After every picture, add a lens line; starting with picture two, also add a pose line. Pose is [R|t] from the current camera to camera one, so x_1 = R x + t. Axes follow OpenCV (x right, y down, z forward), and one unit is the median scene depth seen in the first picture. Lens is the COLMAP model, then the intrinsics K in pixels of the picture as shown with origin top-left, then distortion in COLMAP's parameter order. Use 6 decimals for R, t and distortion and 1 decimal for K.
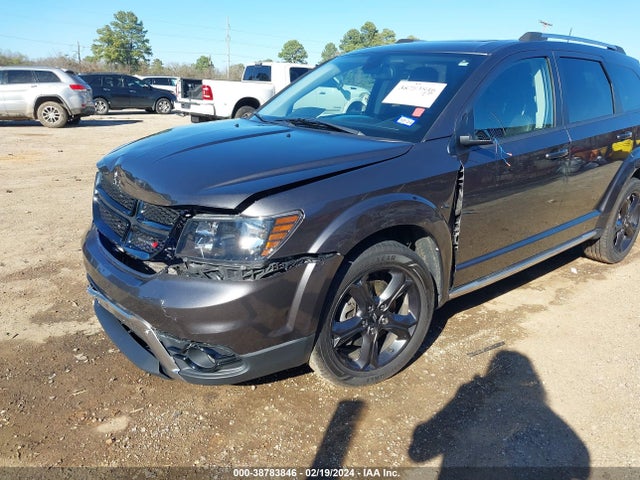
lens RADIAL K [[494.1, 0, 335.0], [0, 494.1, 236.6], [0, 0, 1]] dist [0.080904, -0.123962]
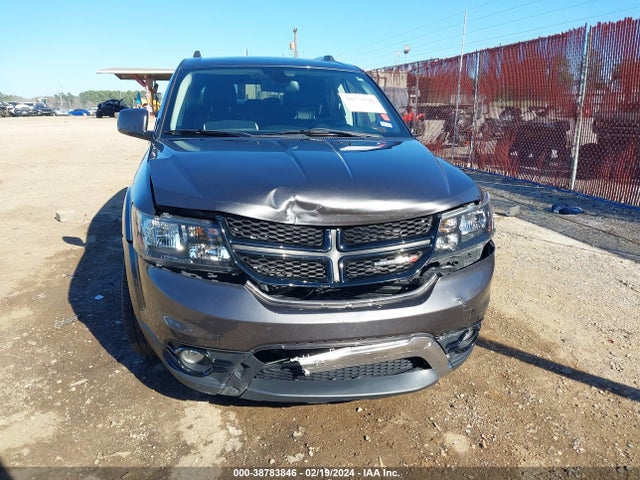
lens RADIAL K [[487.5, 0, 322.0], [0, 487.5, 240.4], [0, 0, 1]] dist [-0.000552, 0.000054]
pose [[0.497657, -0.256639, 0.828537, -1.033663], [0.258152, 0.955761, 0.140989, -0.168388], [-0.828067, 0.143724, 0.541893, 0.507628]]
